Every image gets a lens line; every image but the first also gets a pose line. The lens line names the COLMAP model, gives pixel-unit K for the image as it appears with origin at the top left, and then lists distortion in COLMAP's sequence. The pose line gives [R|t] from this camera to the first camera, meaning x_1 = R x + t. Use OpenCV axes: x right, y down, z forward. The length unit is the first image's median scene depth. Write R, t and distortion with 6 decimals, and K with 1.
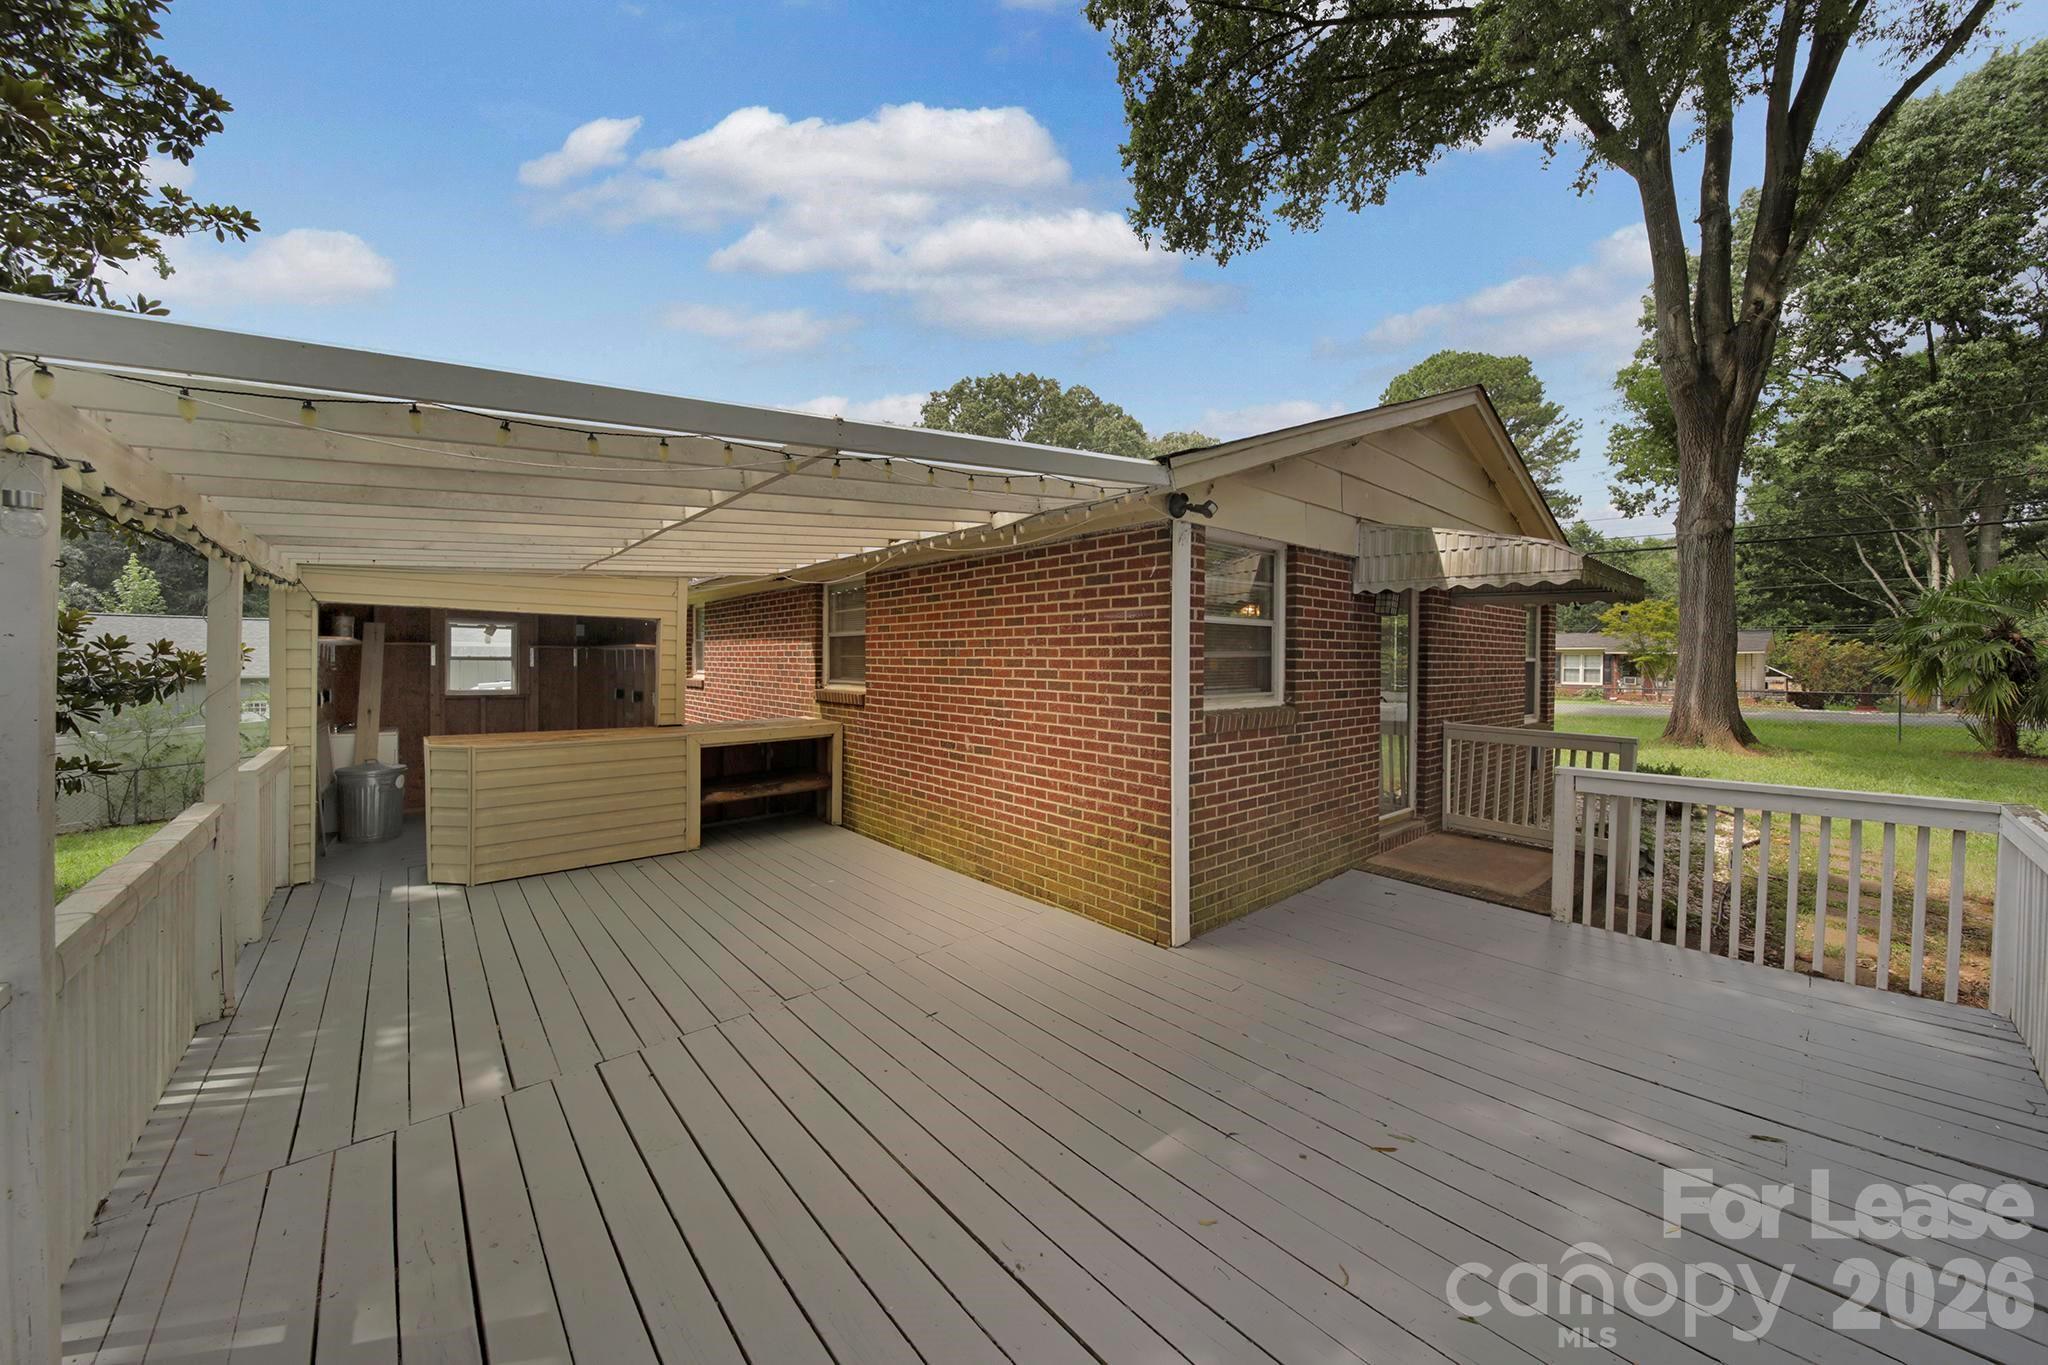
lens RADIAL K [[716.5, 0, 1026.9], [0, 716.5, 668.6], [0, 0, 1]] dist [0.000213, -0.001674]
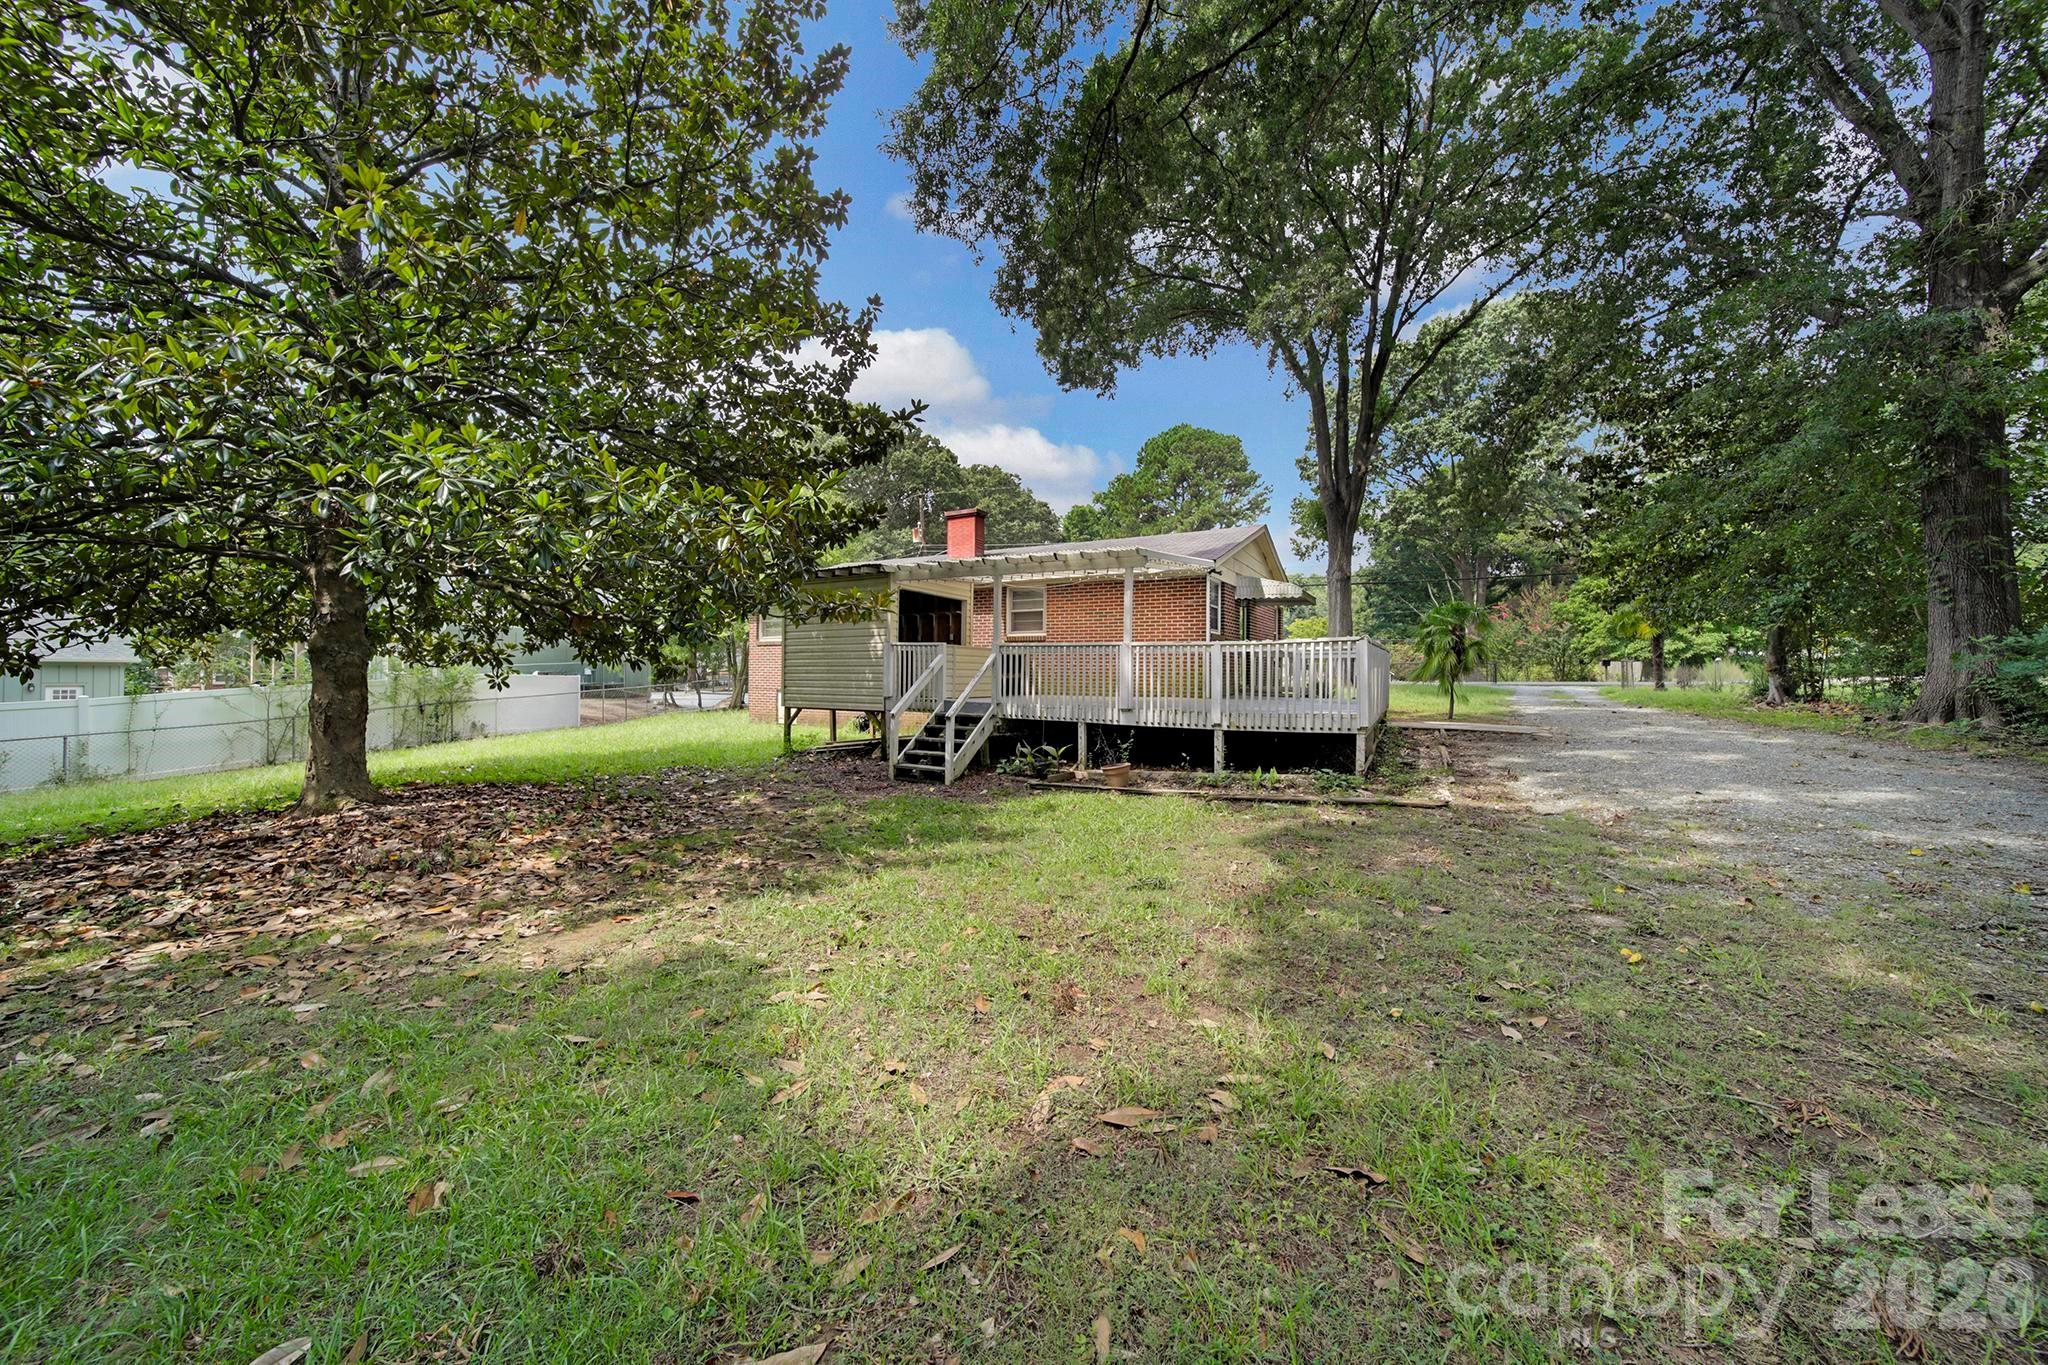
lens RADIAL K [[716.5, 0, 1020.4], [0, 716.5, 671.0], [0, 0, 1]] dist [0.000213, -0.001674]
pose [[0.946765, 0.002356, 0.321918, -0.504776], [0.001490, 0.999930, -0.011700, 0.085455], [-0.321923, 0.011557, 0.946695, -0.570764]]
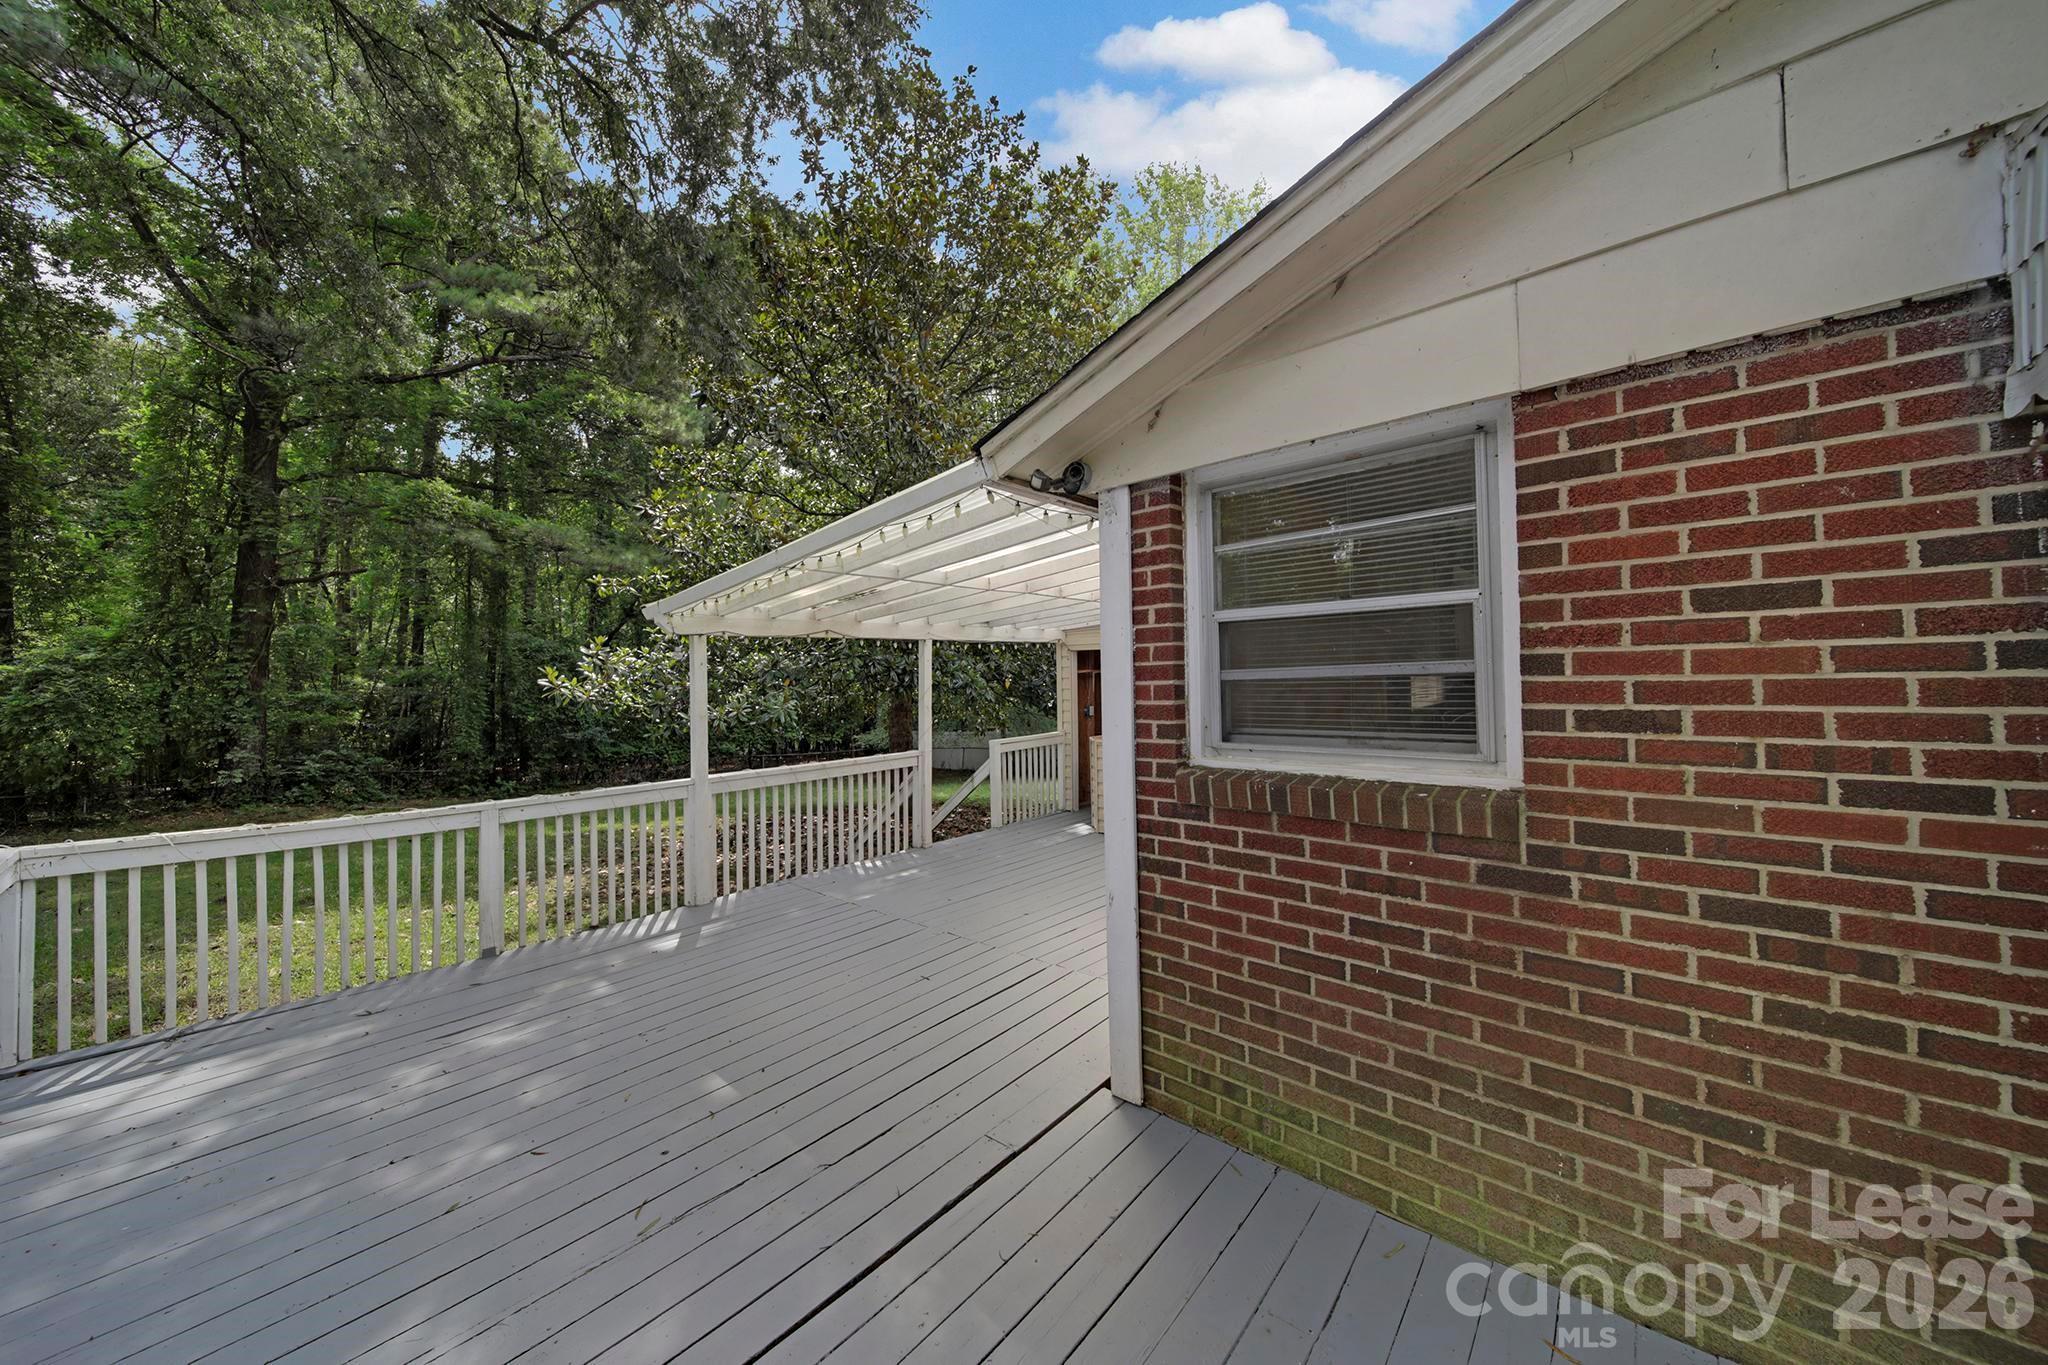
lens RADIAL K [[716.5, 0, 1013.8], [0, 716.5, 681.7], [0, 0, 1]] dist [0.000213, -0.001674]
pose [[0.125228, -0.007988, -0.992096, 0.244032], [-0.005993, 0.999943, -0.008808, -0.001629], [0.992110, 0.007048, 0.125173, 0.223342]]
